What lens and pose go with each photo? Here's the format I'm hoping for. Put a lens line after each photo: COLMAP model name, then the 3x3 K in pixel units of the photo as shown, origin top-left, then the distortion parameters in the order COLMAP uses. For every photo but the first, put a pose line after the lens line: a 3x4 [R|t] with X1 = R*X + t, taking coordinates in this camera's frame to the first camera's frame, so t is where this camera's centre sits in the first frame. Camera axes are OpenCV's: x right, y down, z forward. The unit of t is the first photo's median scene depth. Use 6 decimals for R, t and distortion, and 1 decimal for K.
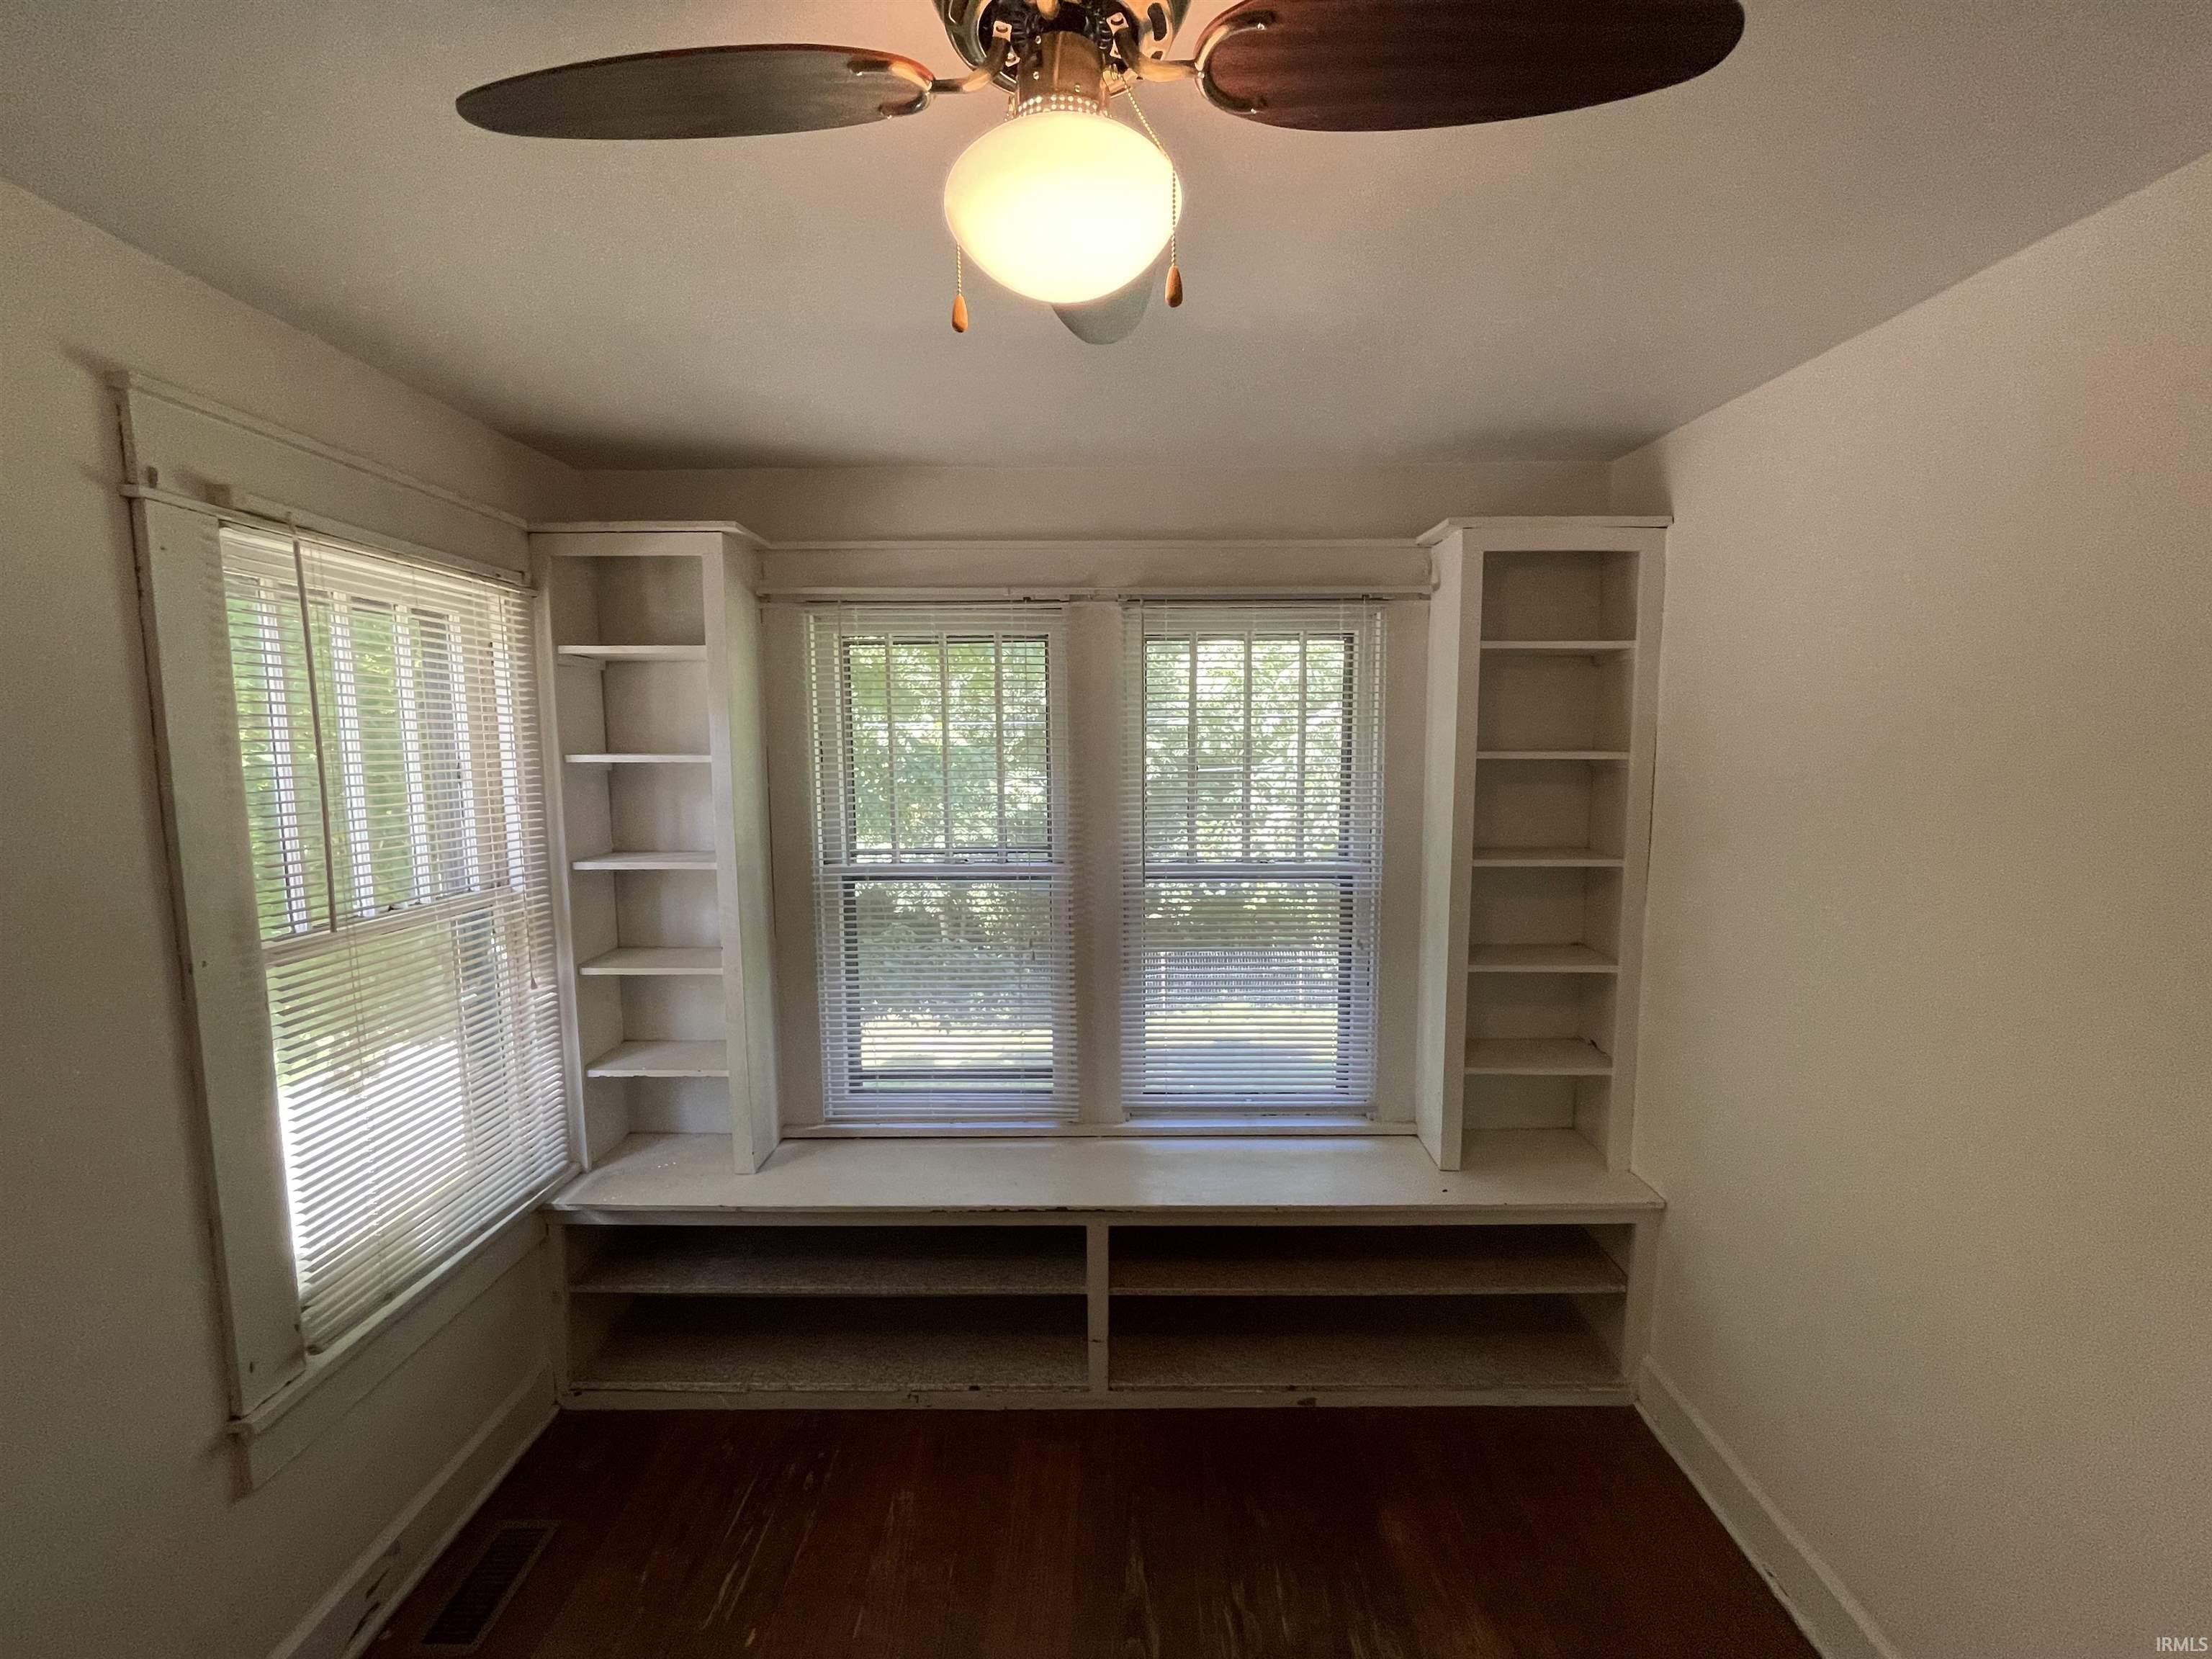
lens RADIAL K [[897.9, 0, 1114.0], [0, 897.9, 832.0], [0, 0, 1]] dist [-0.001333, -0.000872]
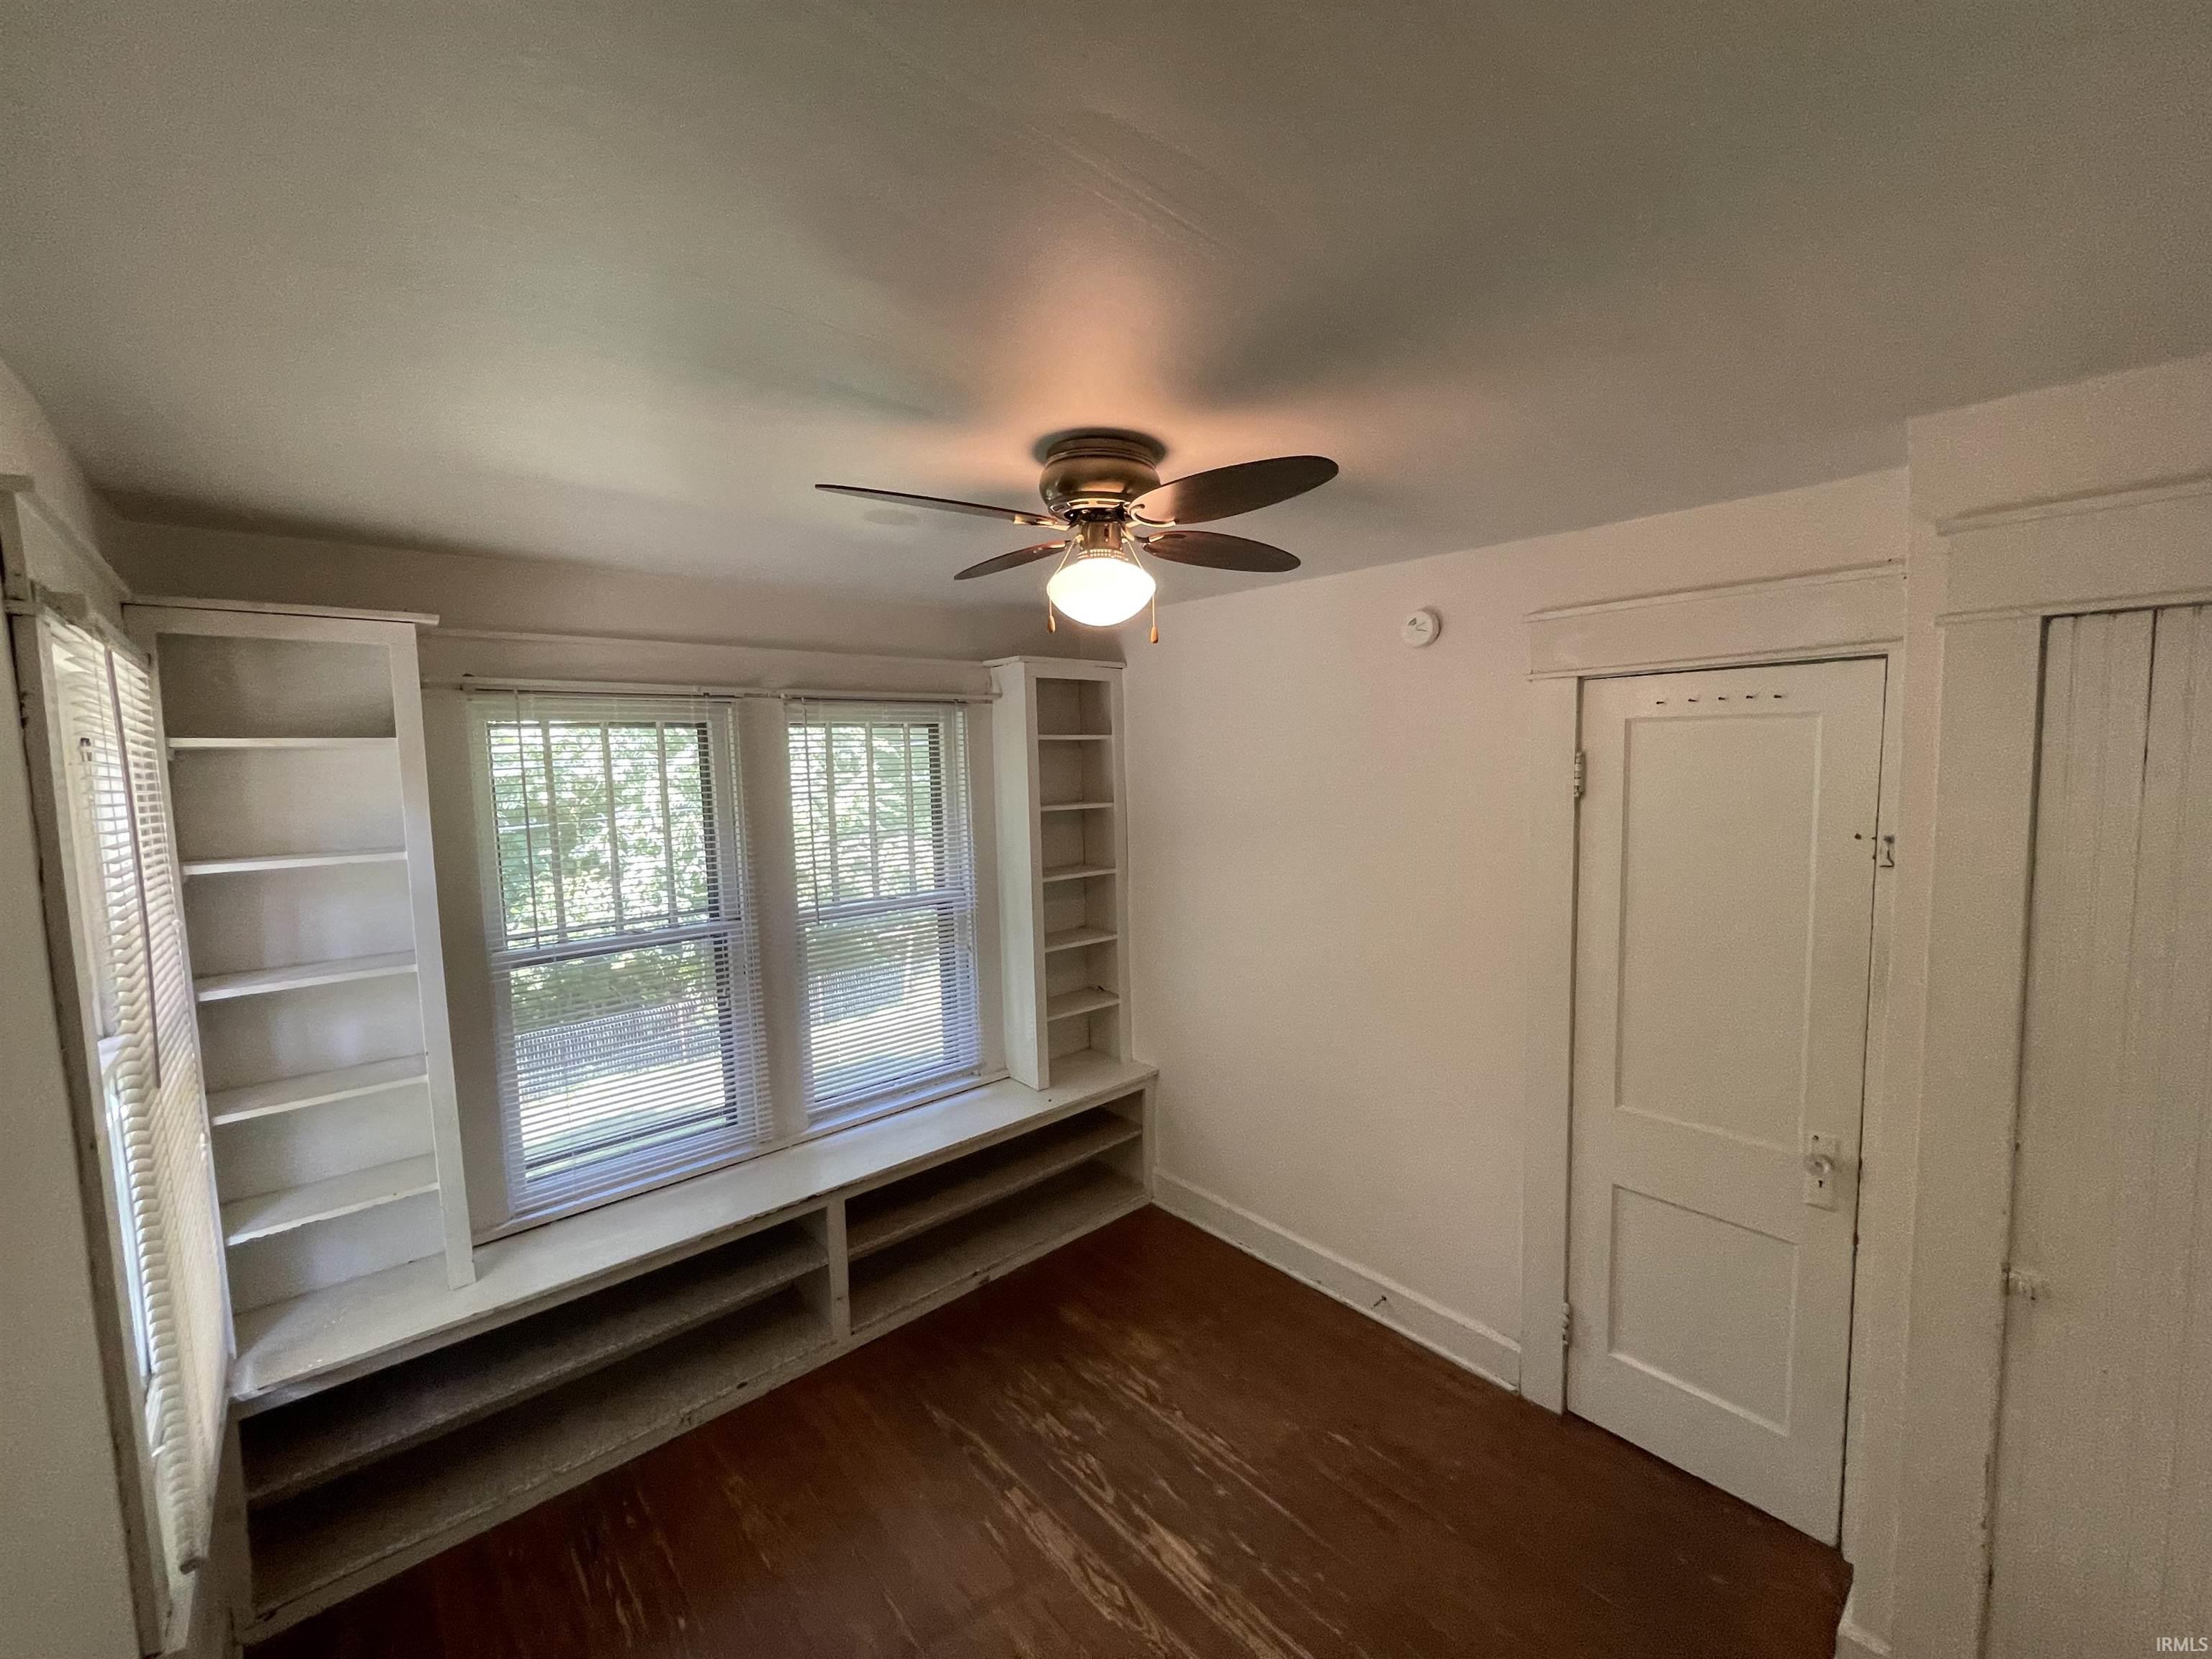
lens RADIAL K [[897.9, 0, 1103.8], [0, 897.9, 832.2], [0, 0, 1]] dist [-0.001333, -0.000872]
pose [[0.740924, -0.070428, 0.667886, -0.501453], [0.096195, 0.995361, -0.001756, -0.031889], [-0.664664, 0.065549, 0.744261, -0.190342]]
